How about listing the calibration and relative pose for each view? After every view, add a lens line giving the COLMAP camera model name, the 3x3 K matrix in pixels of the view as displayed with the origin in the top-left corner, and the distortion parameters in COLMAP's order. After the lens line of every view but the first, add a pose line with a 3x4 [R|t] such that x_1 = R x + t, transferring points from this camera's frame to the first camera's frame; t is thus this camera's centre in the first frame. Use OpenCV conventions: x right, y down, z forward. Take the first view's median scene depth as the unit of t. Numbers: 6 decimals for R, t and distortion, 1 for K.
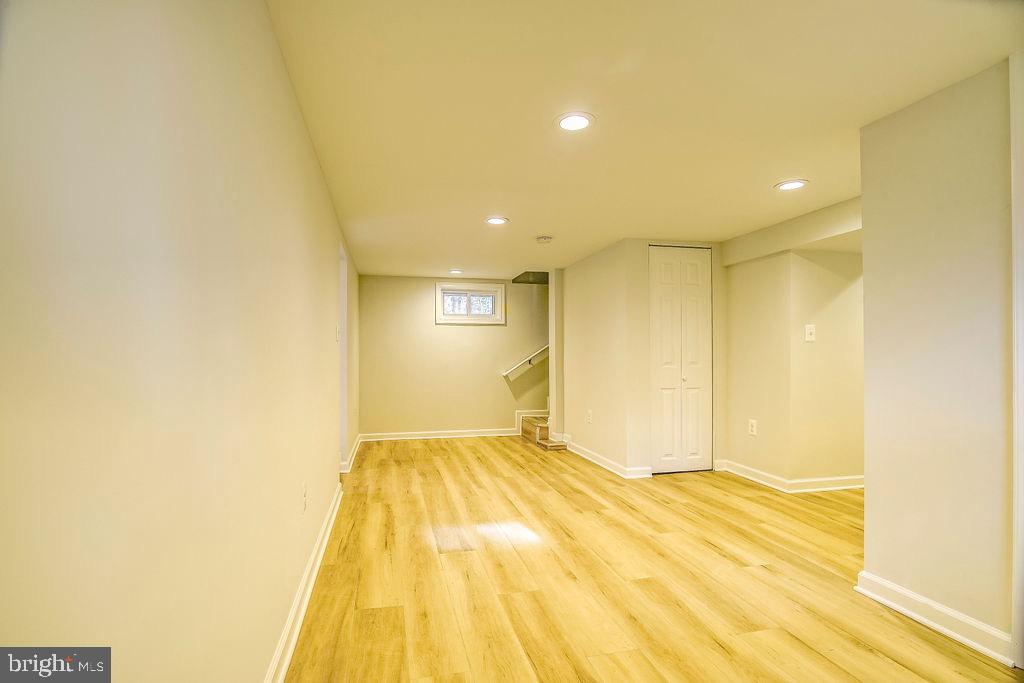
lens RADIAL K [[502.7, 0, 512.0], [0, 502.7, 341.5], [0, 0, 1]] dist [-0.016069, -0.000249]
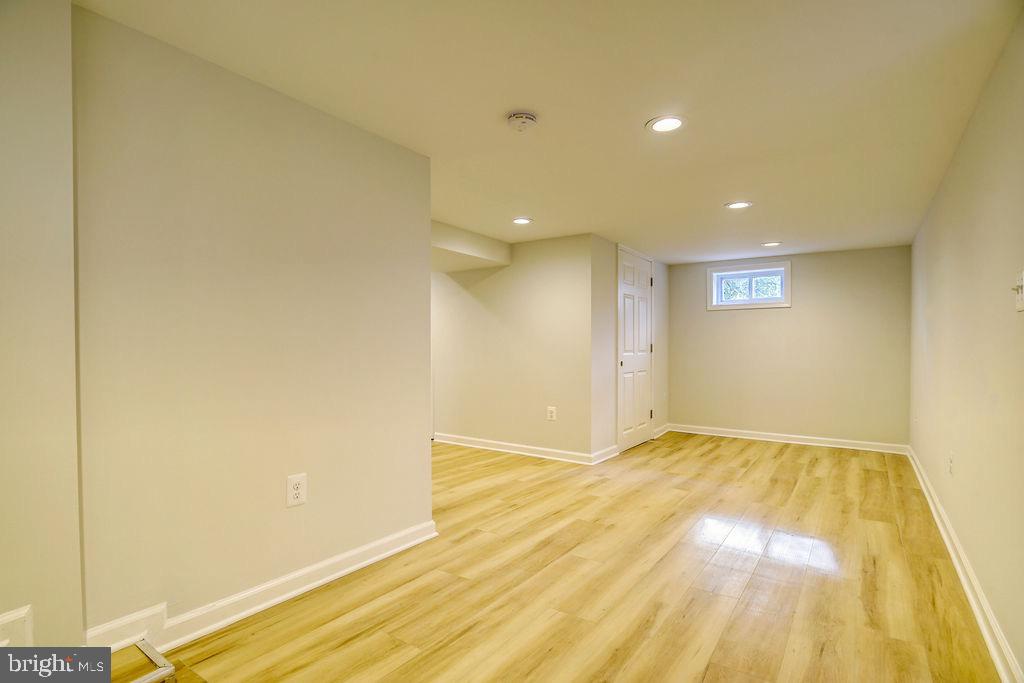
lens RADIAL K [[508.9, 0, 497.8], [0, 508.9, 364.6], [0, 0, 1]] dist [-0.023557, 0.000533]
pose [[-0.642789, -0.027023, 0.765567, -0.406752], [-0.027334, 0.999550, 0.012332, 0.053084], [-0.765556, -0.012999, -0.643238, 1.725903]]
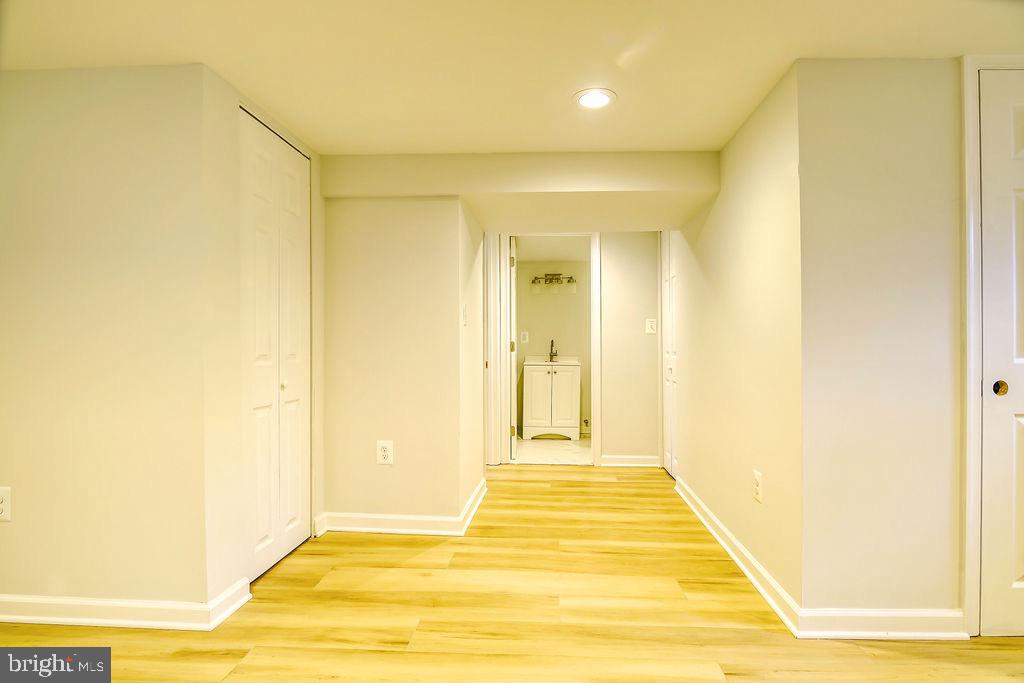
lens RADIAL K [[515.4, 0, 528.2], [0, 515.4, 343.0], [0, 0, 1]] dist [-0.018733, -0.000032]
pose [[0.287345, 0.007339, 0.957799, -0.139491], [-0.027603, 0.999619, 0.000622, 0.028964], [-0.957429, -0.026617, 0.287438, 0.789838]]
